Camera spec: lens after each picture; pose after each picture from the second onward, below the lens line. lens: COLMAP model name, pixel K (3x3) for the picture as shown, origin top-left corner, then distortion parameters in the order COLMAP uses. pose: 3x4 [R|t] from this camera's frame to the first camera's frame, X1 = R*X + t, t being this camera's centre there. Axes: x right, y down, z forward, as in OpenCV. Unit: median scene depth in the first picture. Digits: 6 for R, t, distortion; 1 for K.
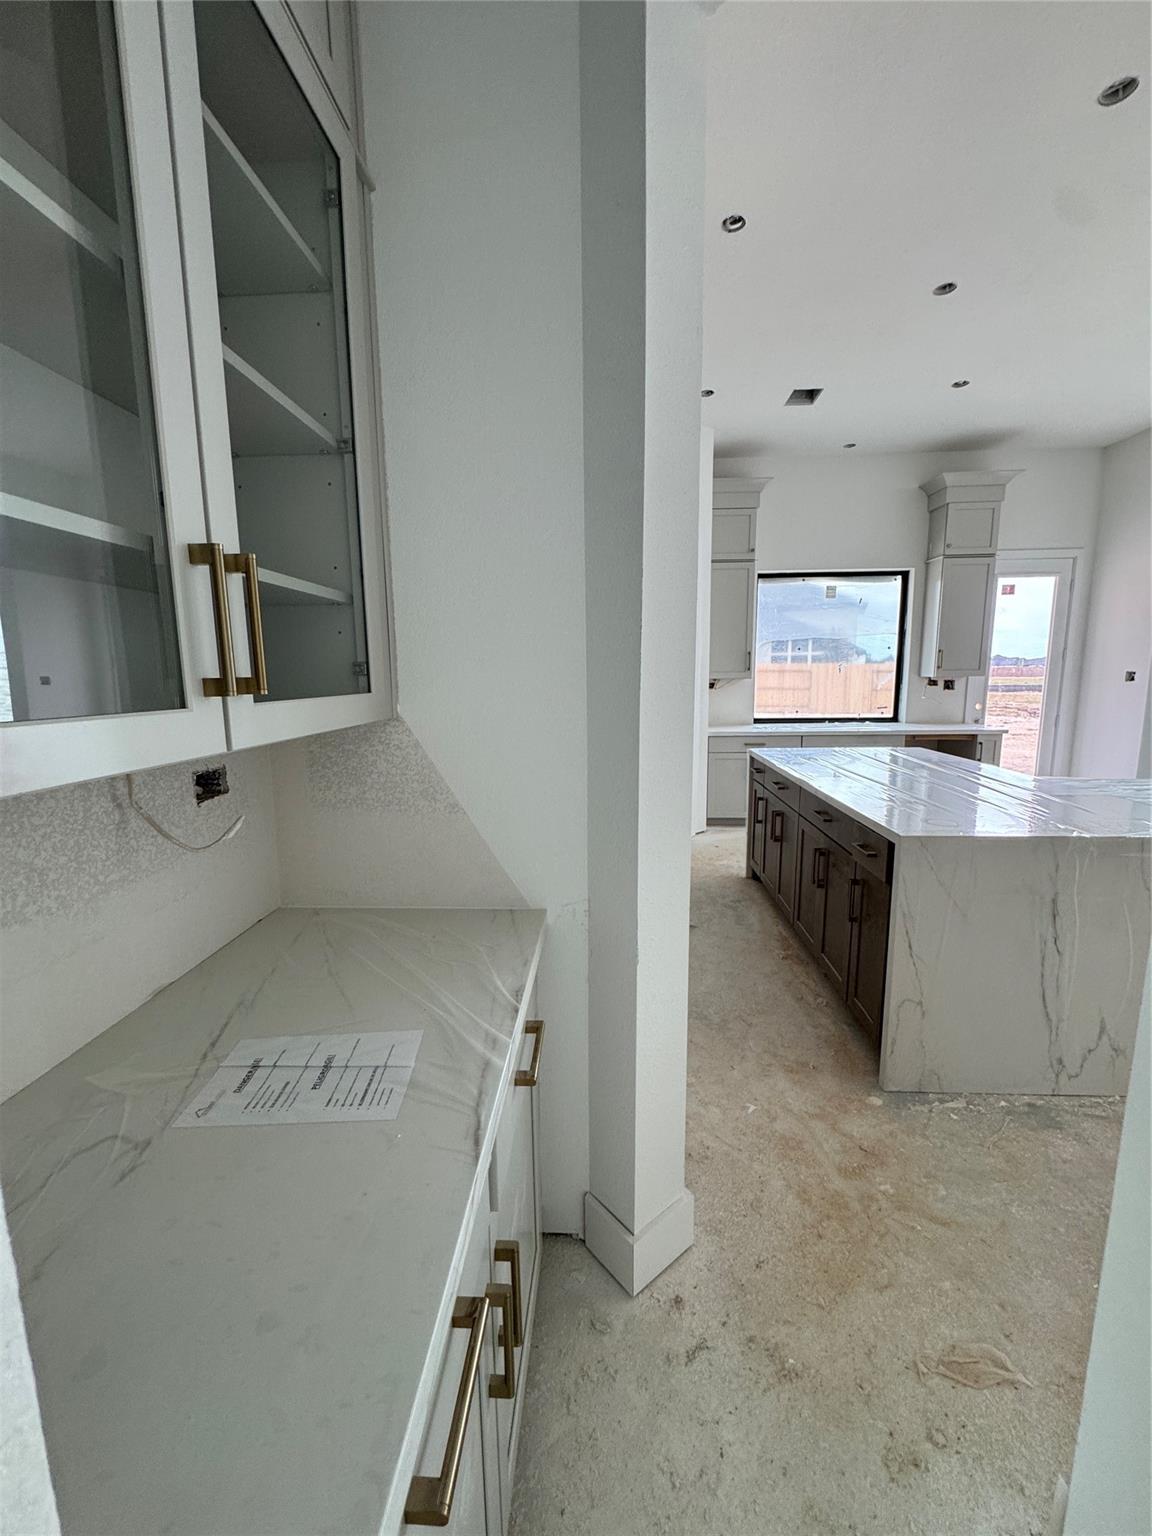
lens RADIAL K [[613.2, 0, 573.4], [0, 613.2, 768.0], [0, 0, 1]] dist [-0.002050, 0.000224]
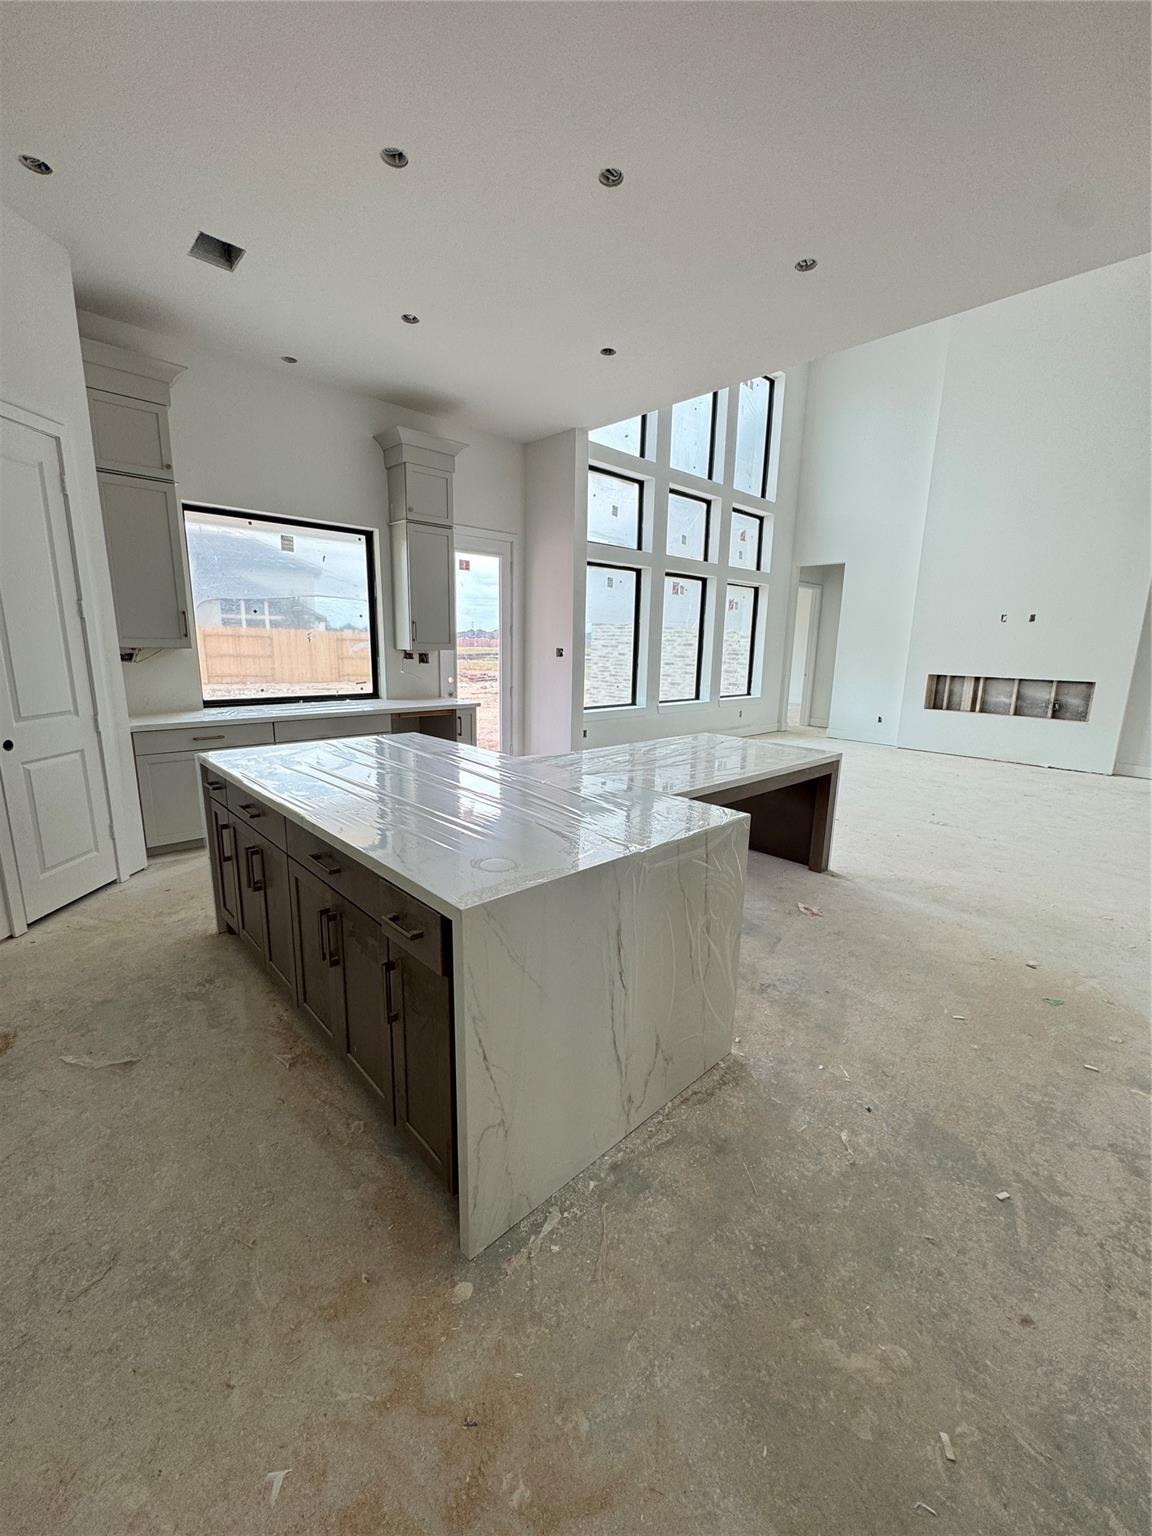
lens RADIAL K [[613.2, 0, 580.2], [0, 613.2, 766.8], [0, 0, 1]] dist [-0.002050, 0.000224]
pose [[0.678065, -0.121321, 0.724920, 0.067946], [0.083908, 0.992612, 0.087637, -0.035720], [-0.730197, 0.001403, 0.683235, 0.188652]]
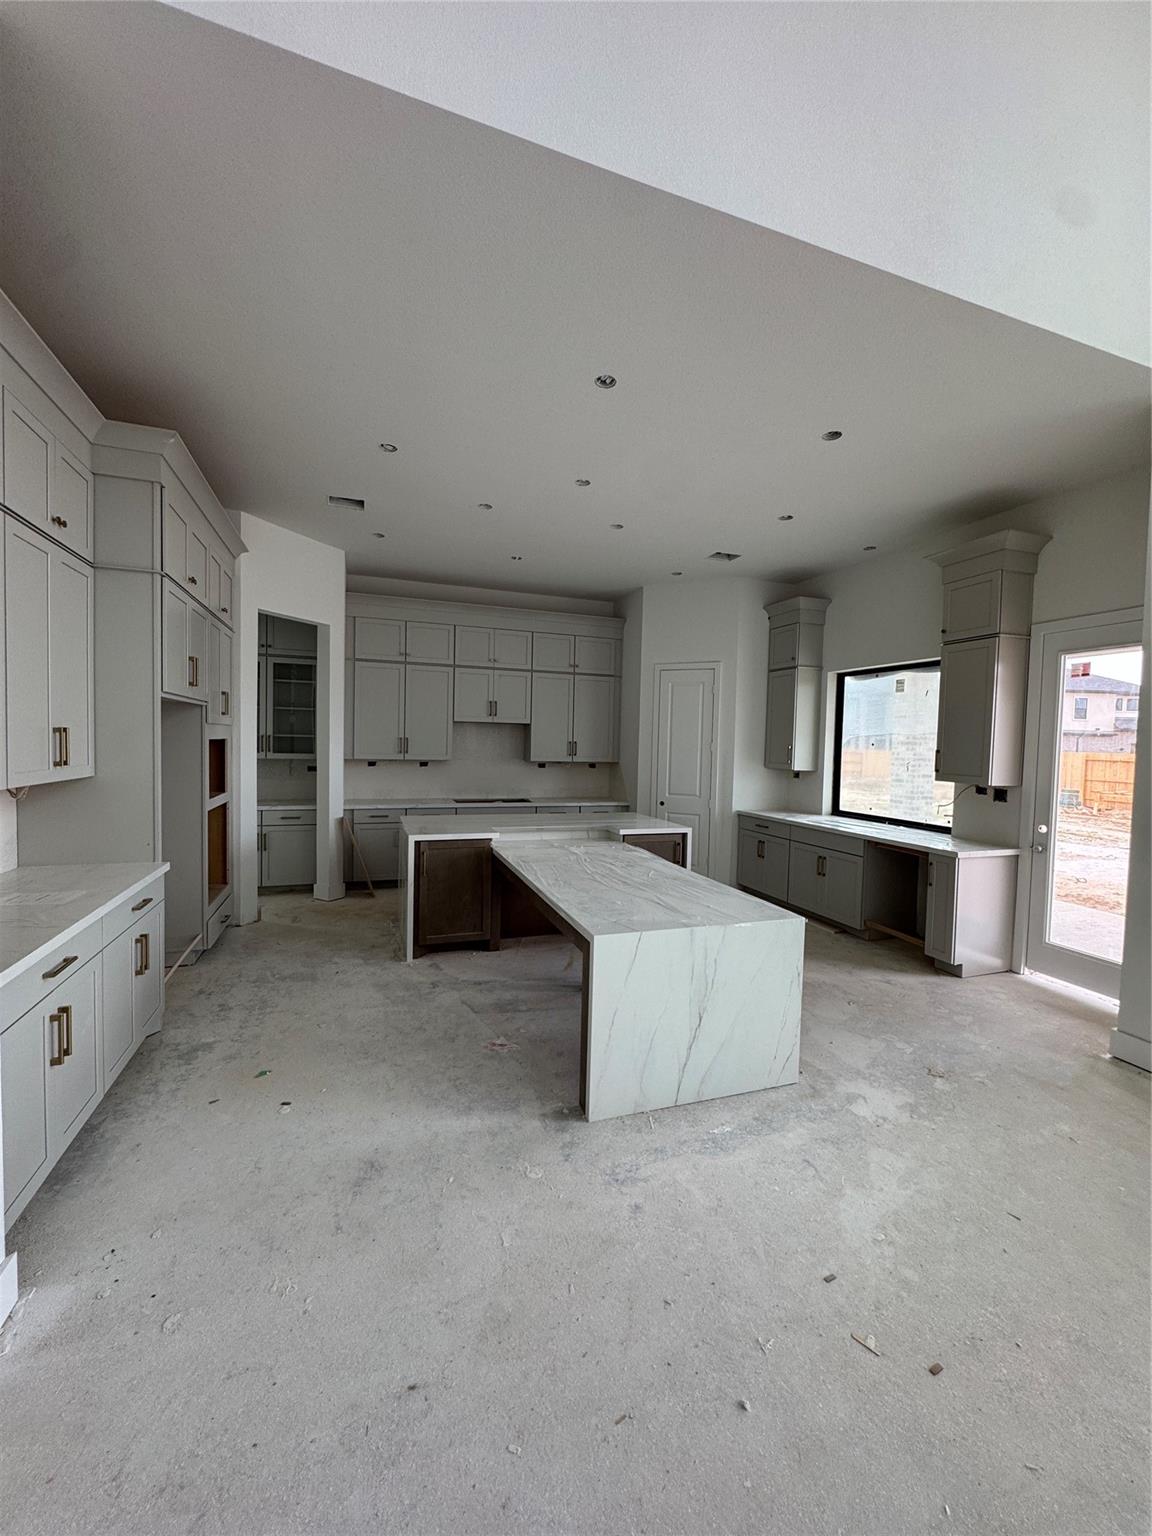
lens RADIAL K [[613.2, 0, 575.0], [0, 613.2, 767.8], [0, 0, 1]] dist [-0.002050, 0.000224]
pose [[0.384904, 0.062077, -0.920867, 1.363999], [-0.171594, 0.985153, -0.005312, -0.090070], [0.906865, 0.160060, 0.389841, 0.249236]]
